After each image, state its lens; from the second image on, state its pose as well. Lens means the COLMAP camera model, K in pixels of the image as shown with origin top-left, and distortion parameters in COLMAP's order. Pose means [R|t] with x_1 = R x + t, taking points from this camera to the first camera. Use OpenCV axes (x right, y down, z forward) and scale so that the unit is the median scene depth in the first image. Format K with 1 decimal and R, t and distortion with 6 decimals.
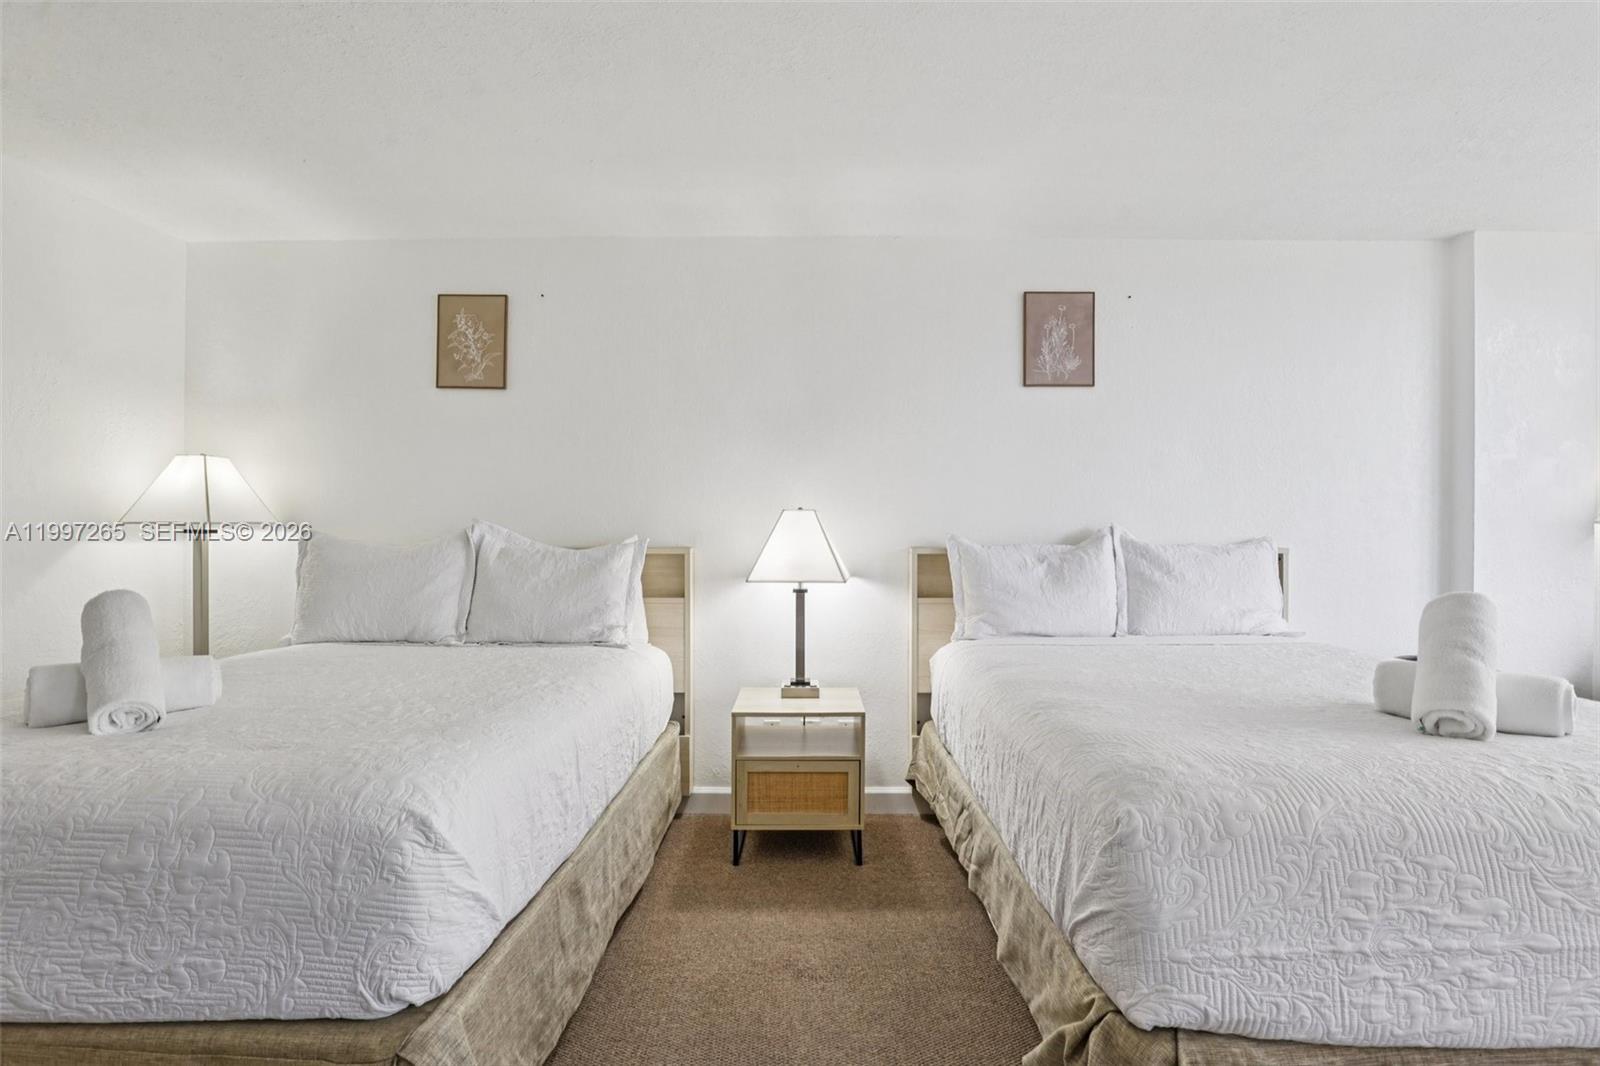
lens RADIAL K [[752.6, 0, 814.3], [0, 752.6, 547.1], [0, 0, 1]] dist [-0.037249, 0.008901]
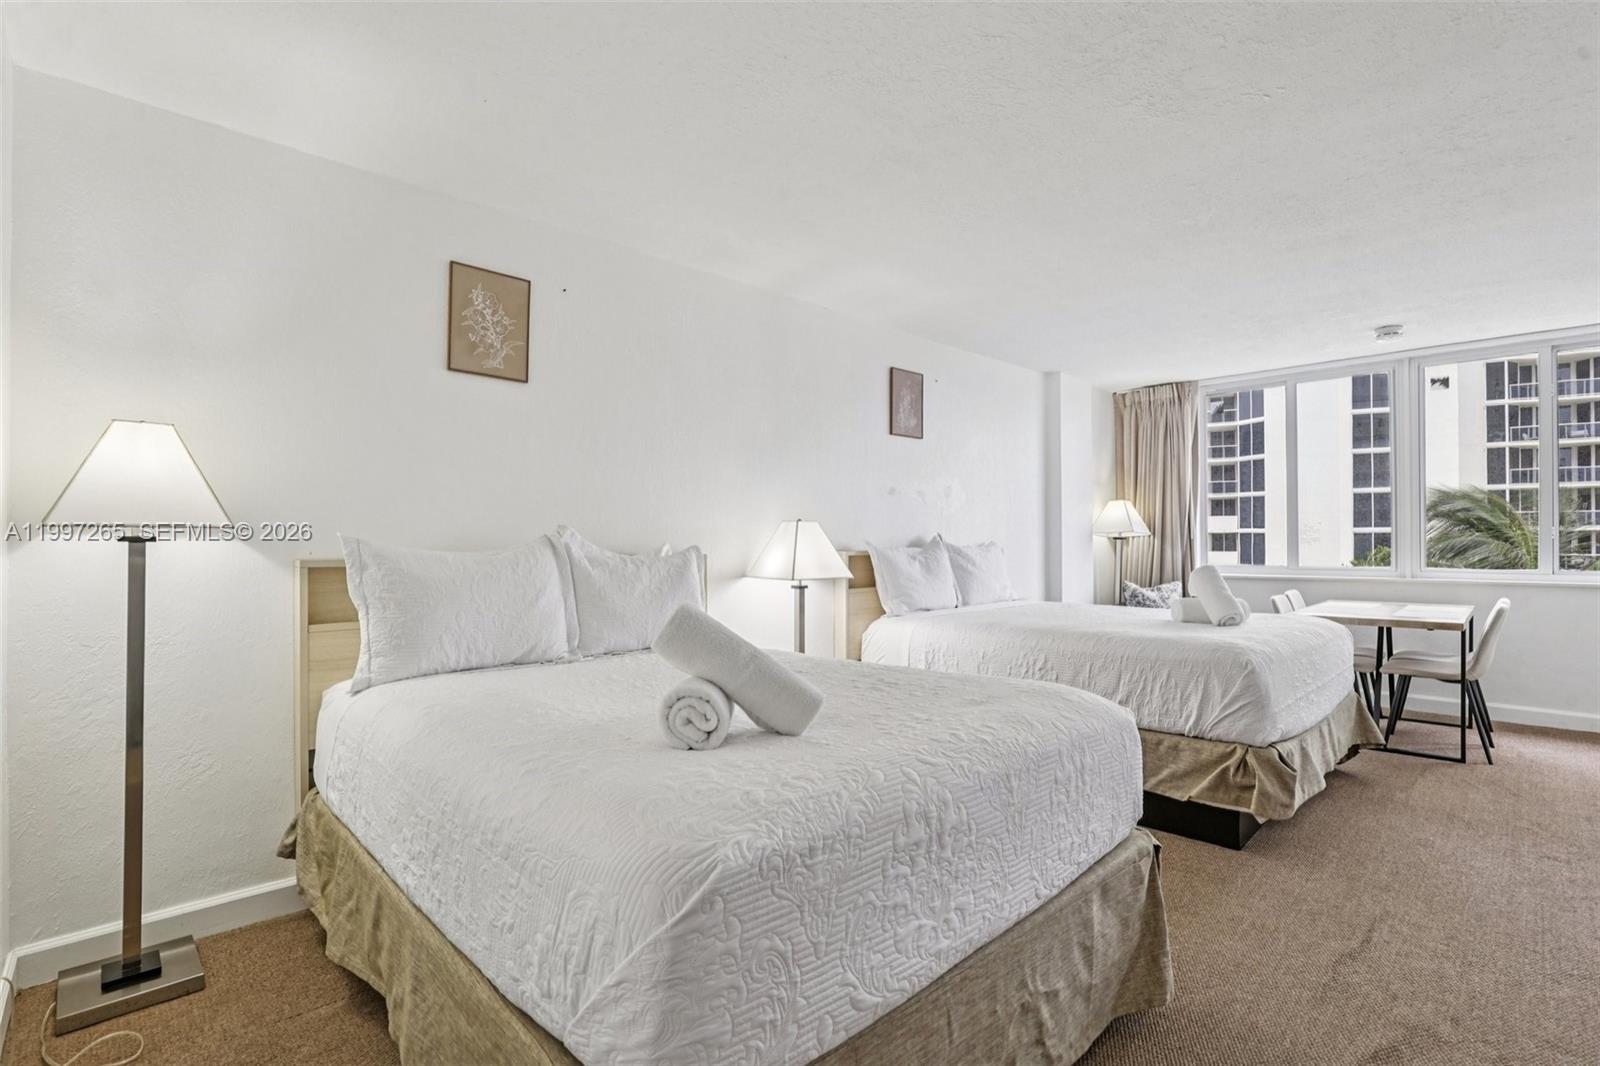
lens RADIAL K [[752.6, 0, 815.0], [0, 752.6, 539.5], [0, 0, 1]] dist [-0.037249, 0.008901]
pose [[0.715360, -0.001278, 0.698754, -0.865542], [0.013649, 0.999833, -0.012145, -0.003985], [-0.698622, 0.018225, 0.715258, 0.109355]]
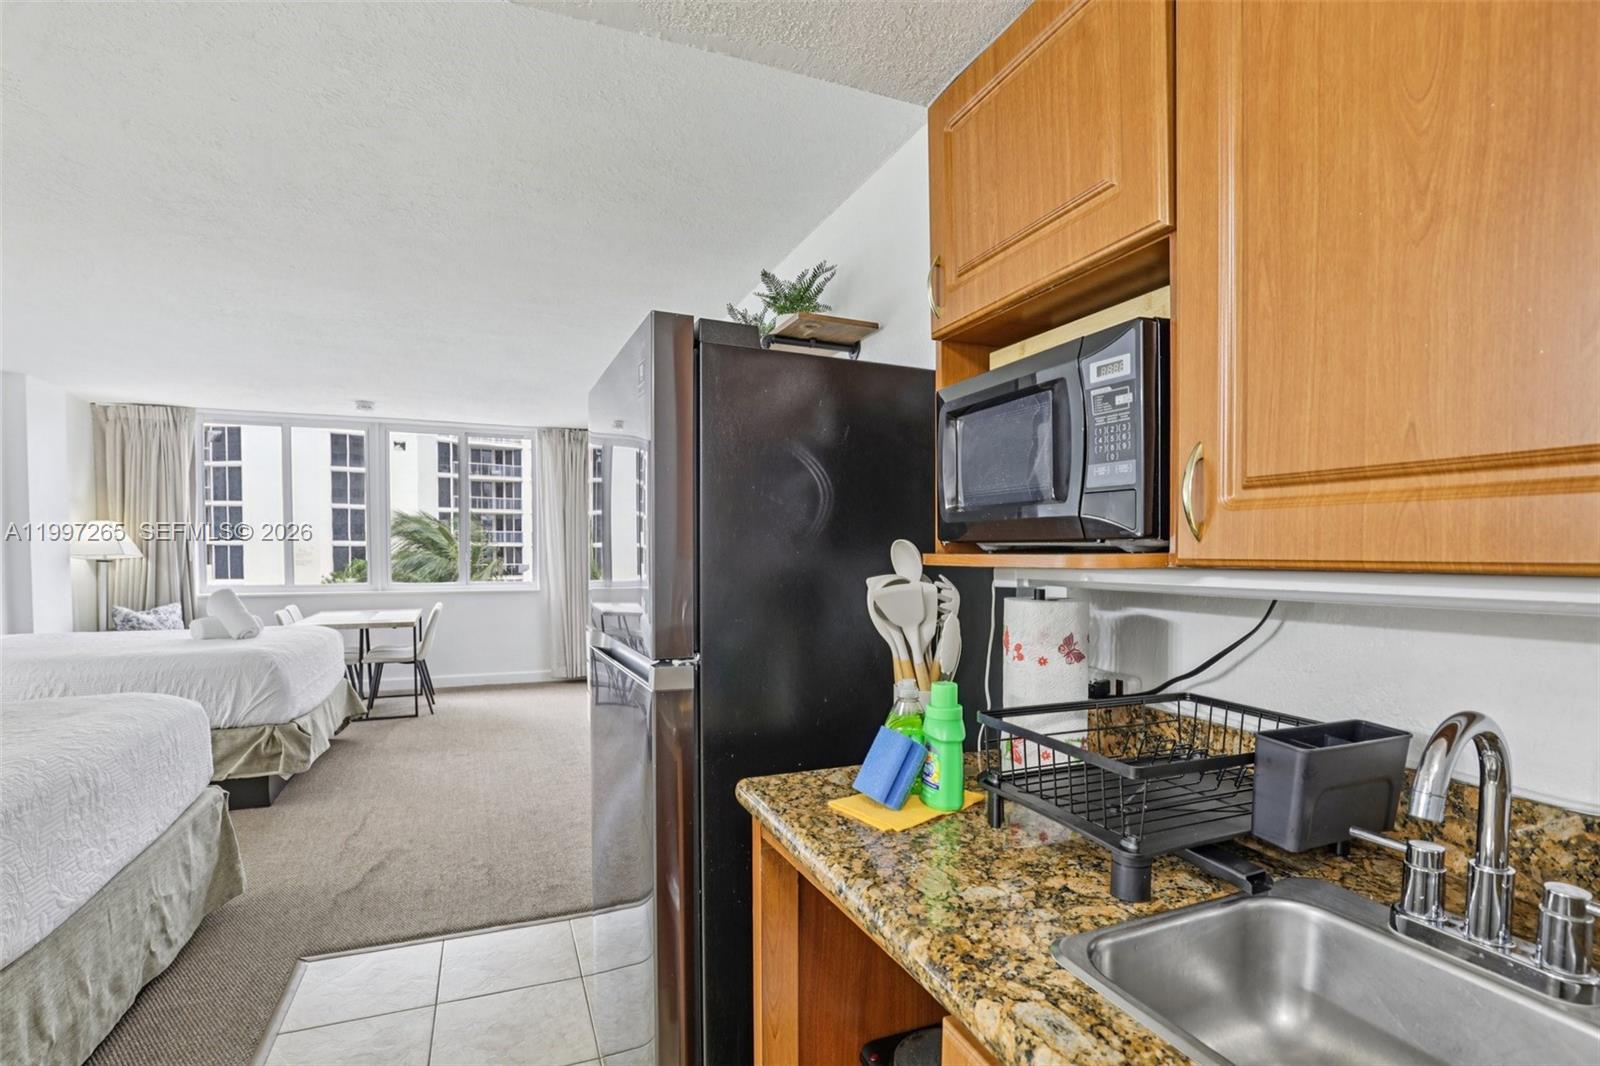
lens RADIAL K [[752.6, 0, 802.5], [0, 752.6, 579.4], [0, 0, 1]] dist [-0.037249, 0.008901]
pose [[-0.387057, -0.034970, 0.921392, -1.302000], [0.009736, 0.999070, 0.042008, -0.035950], [-0.922004, 0.025230, -0.386357, 0.057047]]
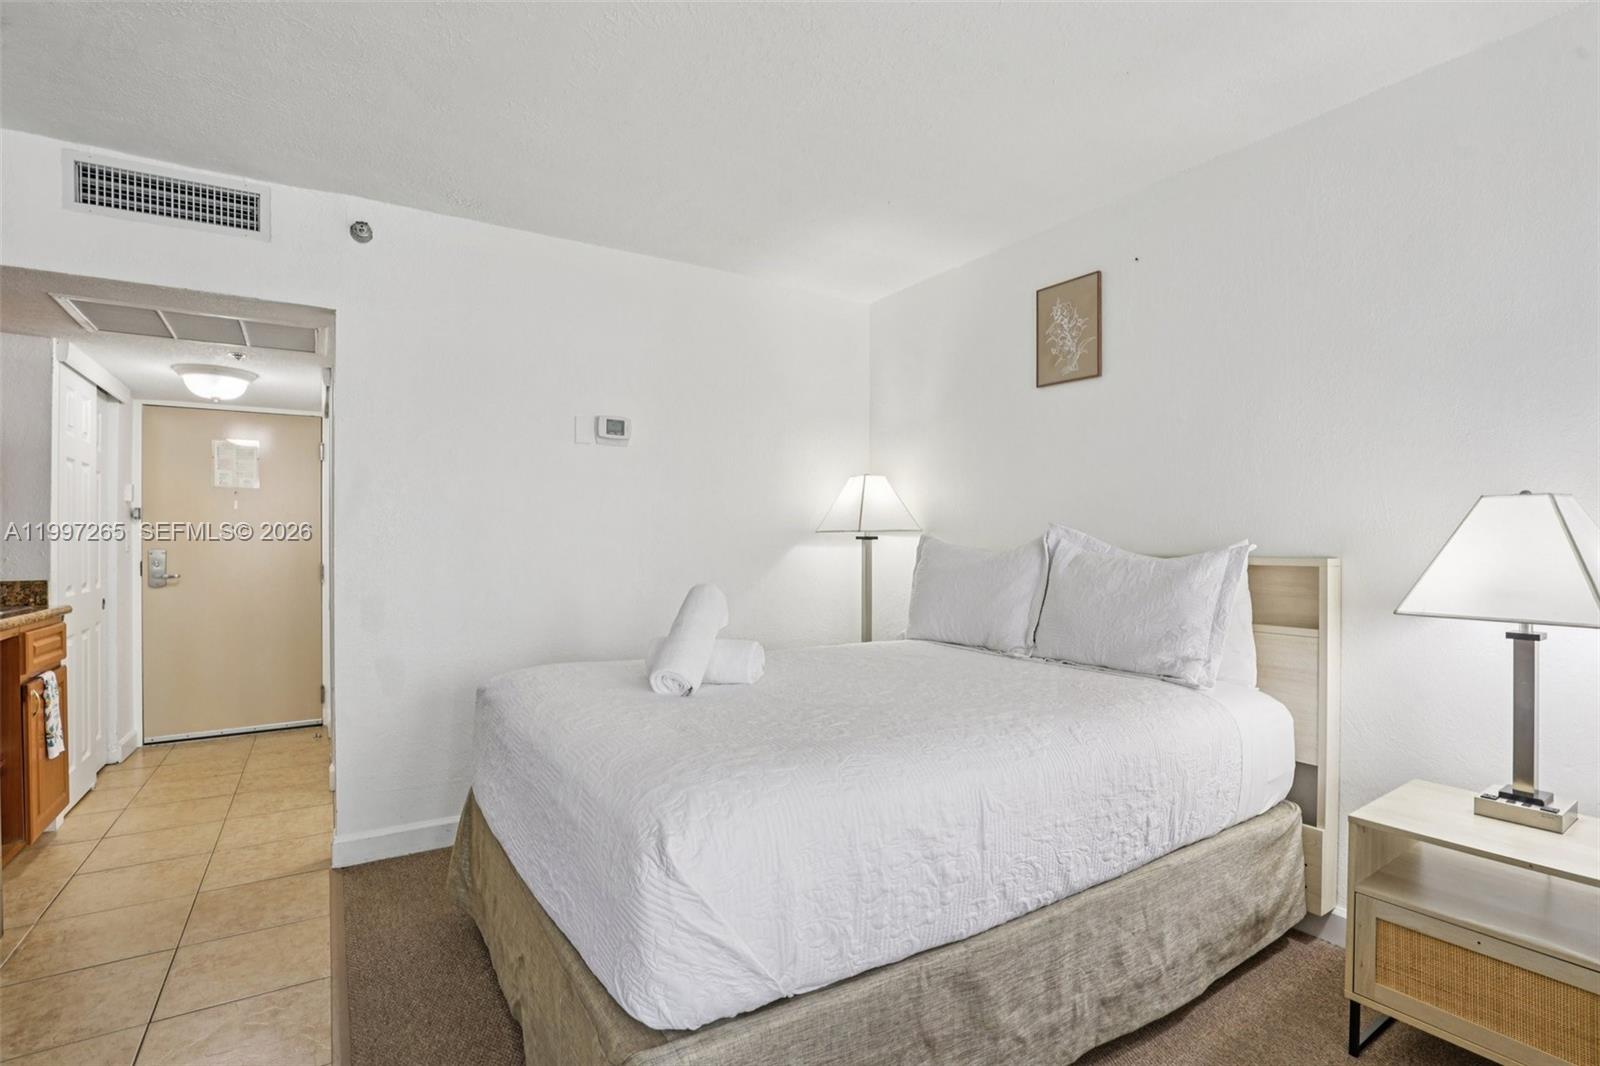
lens RADIAL K [[752.6, 0, 806.9], [0, 752.6, 538.2], [0, 0, 1]] dist [-0.037249, 0.008901]
pose [[0.548744, -0.005400, -0.835973, 0.149721], [-0.008925, 0.999884, -0.012317, -0.004619], [0.835943, 0.014220, 0.548633, 0.239210]]
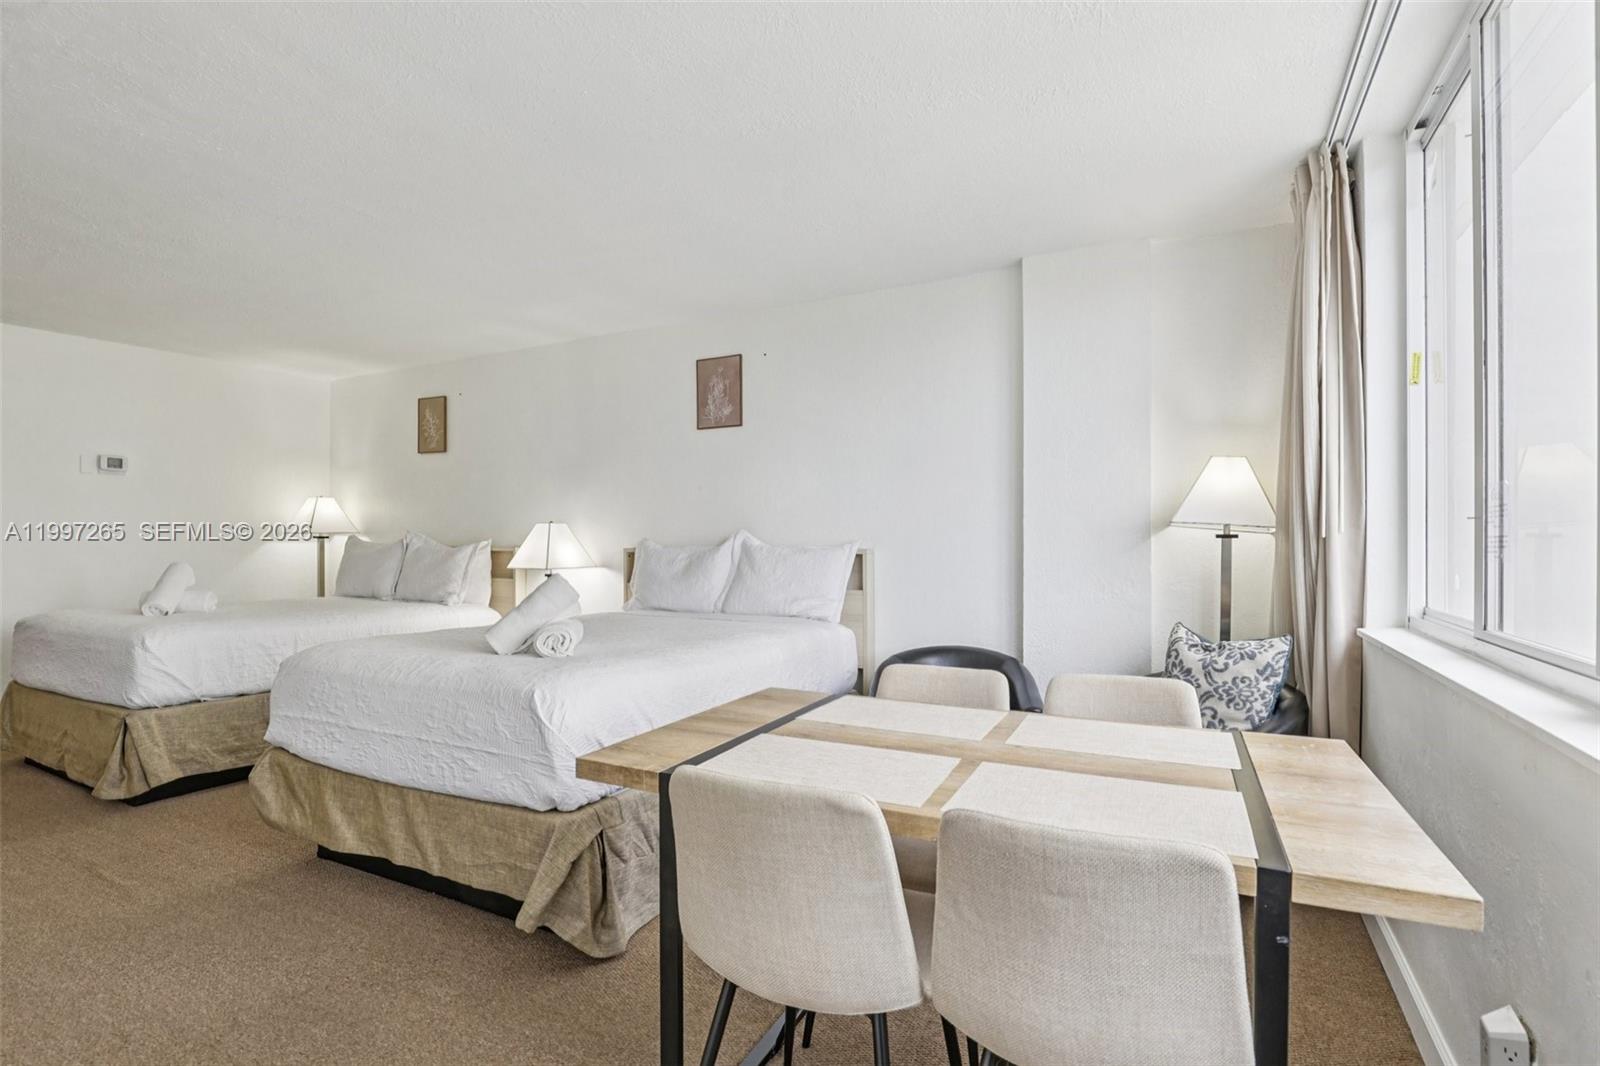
lens RADIAL K [[752.6, 0, 804.7], [0, 752.6, 543.2], [0, 0, 1]] dist [-0.037249, 0.008901]
pose [[0.889924, 0.001985, -0.456105, 1.164679], [-0.005850, 0.999958, -0.007061, 0.000579], [0.456072, 0.008952, 0.889898, -0.135938]]
